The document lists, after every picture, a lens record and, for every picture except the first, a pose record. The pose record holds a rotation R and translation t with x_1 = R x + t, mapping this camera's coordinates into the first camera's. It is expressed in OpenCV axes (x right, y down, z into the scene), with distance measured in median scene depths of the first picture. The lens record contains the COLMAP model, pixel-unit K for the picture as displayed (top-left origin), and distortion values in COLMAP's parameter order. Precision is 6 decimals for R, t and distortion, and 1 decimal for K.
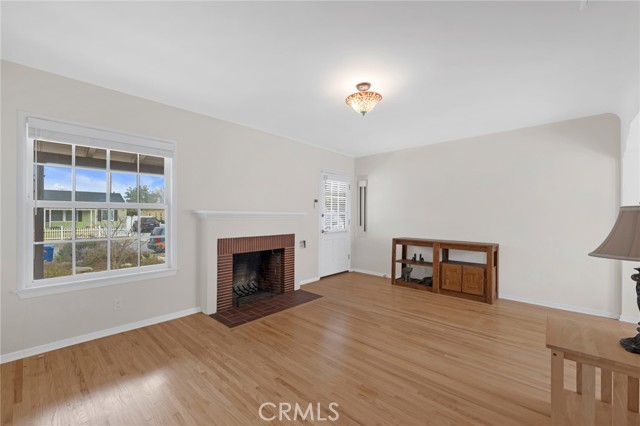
lens RADIAL K [[267.5, 0, 320.0], [0, 267.5, 213.0], [0, 0, 1]] dist [0.000156, 0.000006]
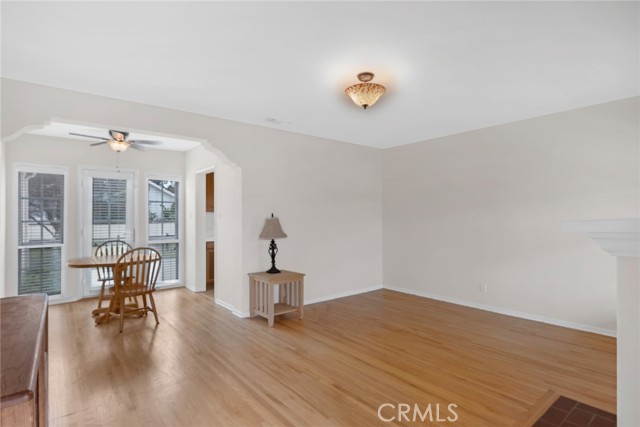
lens RADIAL K [[333.3, 0, 320.0], [0, 333.3, 213.5], [0, 0, 1]] dist [0.000055, 0.000147]
pose [[-0.989297, -0.003931, 0.145861, 0.152899], [-0.003557, 0.999990, 0.002826, -0.023880], [-0.145871, 0.002277, -0.989301, 2.110919]]
